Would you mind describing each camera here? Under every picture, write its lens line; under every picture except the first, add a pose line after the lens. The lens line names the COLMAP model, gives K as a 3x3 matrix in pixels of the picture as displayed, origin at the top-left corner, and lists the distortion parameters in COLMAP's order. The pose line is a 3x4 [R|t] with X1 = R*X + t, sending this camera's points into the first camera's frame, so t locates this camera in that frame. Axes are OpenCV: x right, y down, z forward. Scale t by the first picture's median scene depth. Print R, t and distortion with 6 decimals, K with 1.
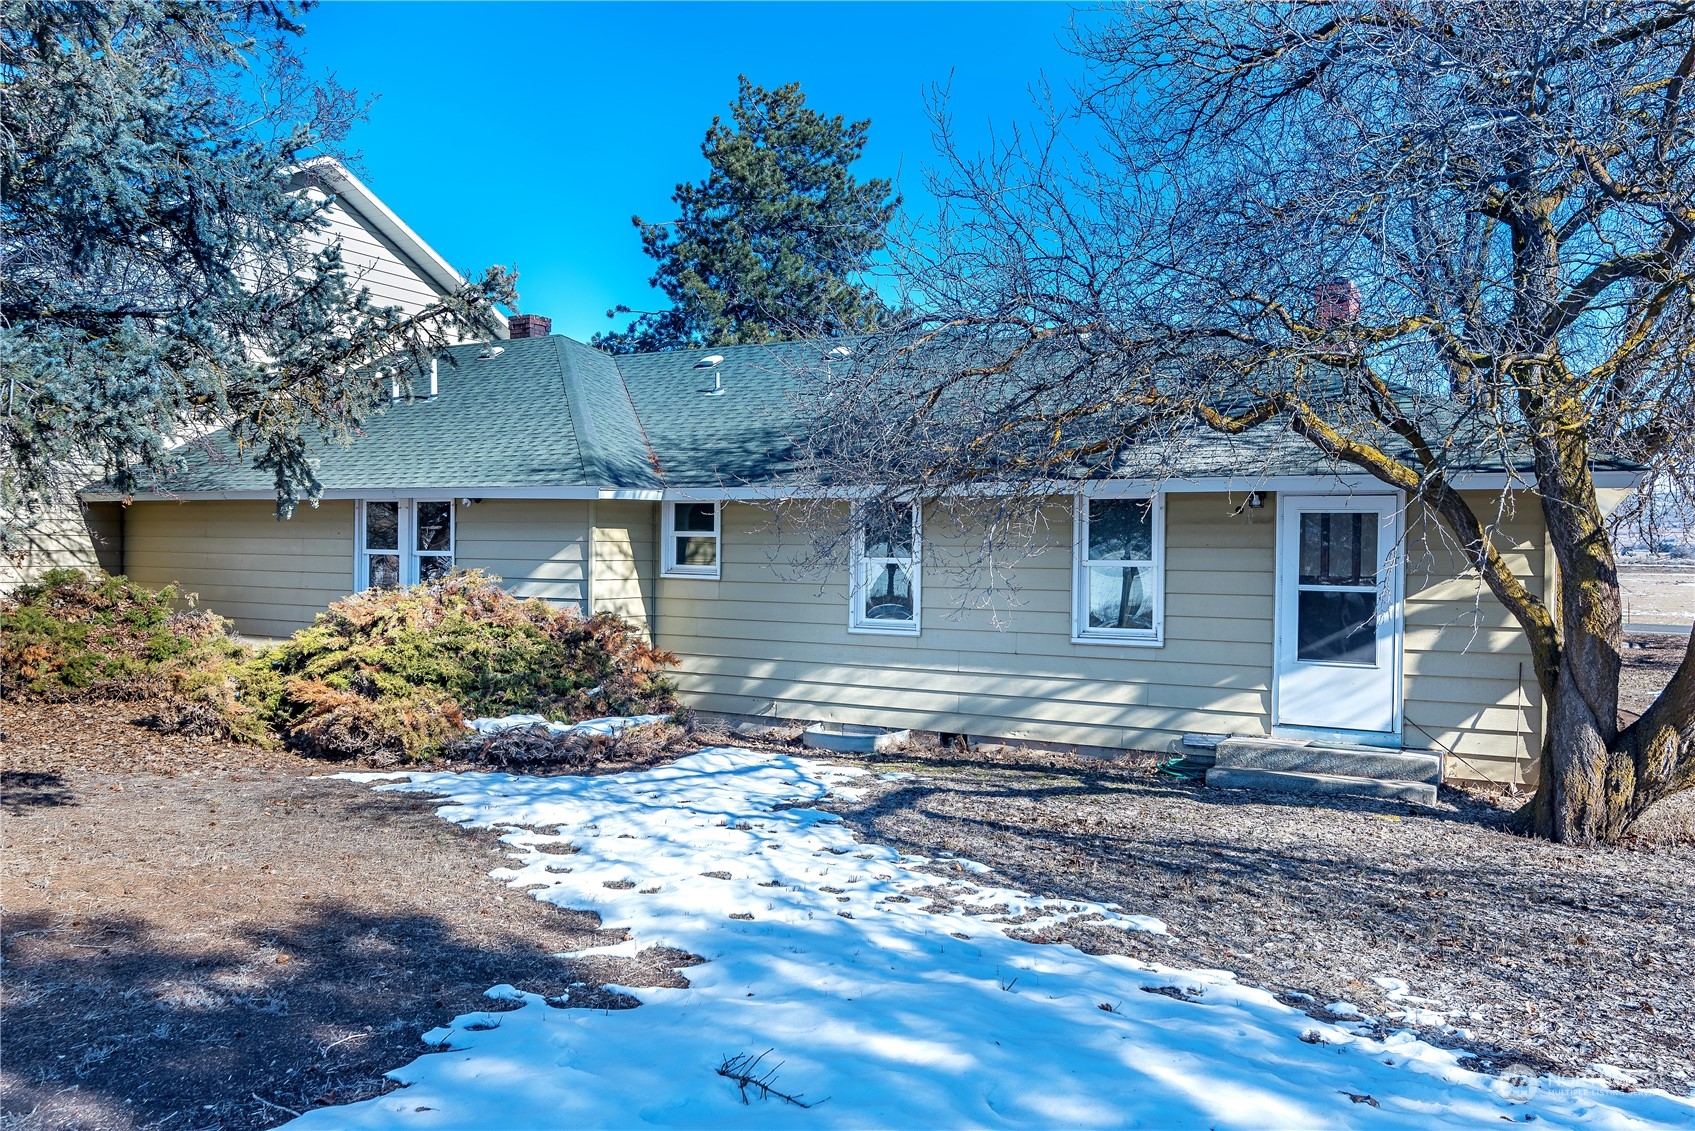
lens RADIAL K [[1293.0, 0, 847.8], [0, 1293.0, 558.2], [0, 0, 1]] dist [0.005632, 0.001879]
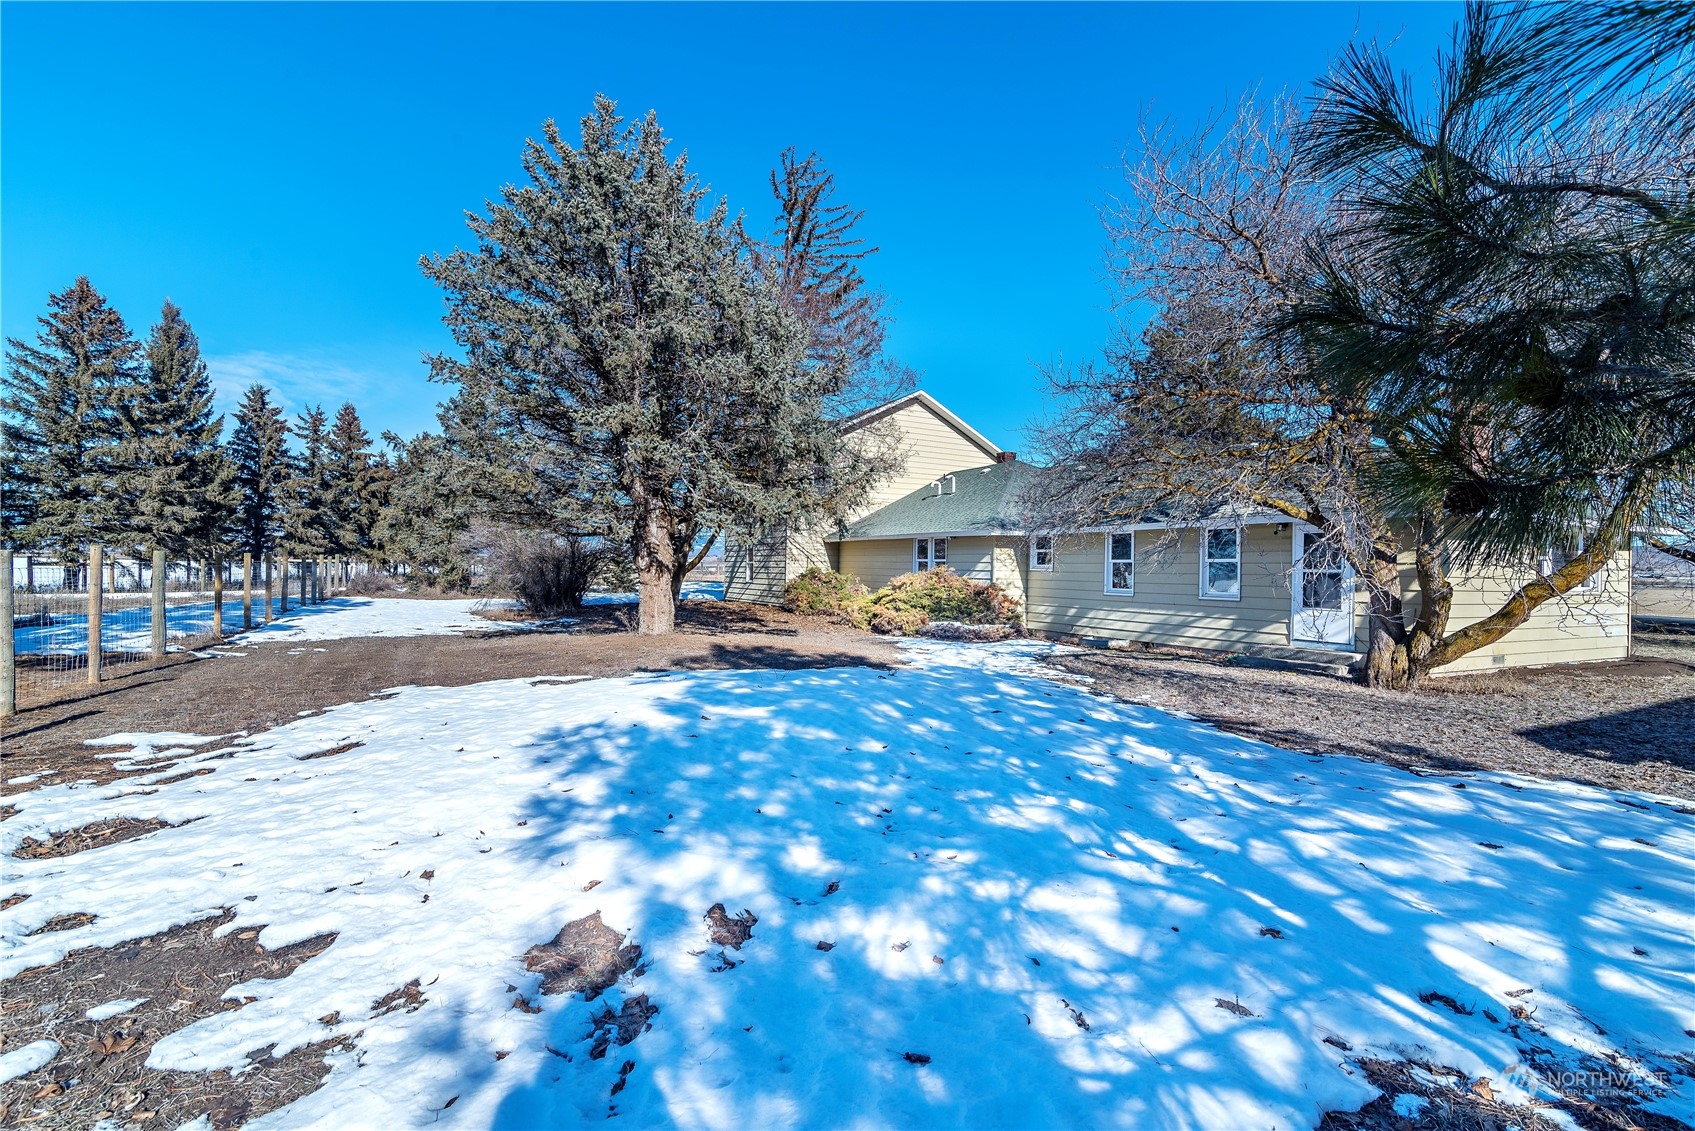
lens RADIAL K [[772.9, 0, 849.2], [0, 772.9, 568.6], [0, 0, 1]] dist [0.003491, 0.000155]
pose [[0.845661, 0.001703, -0.533717, 0.351219], [-0.009842, 0.999875, -0.012404, 0.036641], [0.533629, 0.015743, 0.845572, -0.344612]]
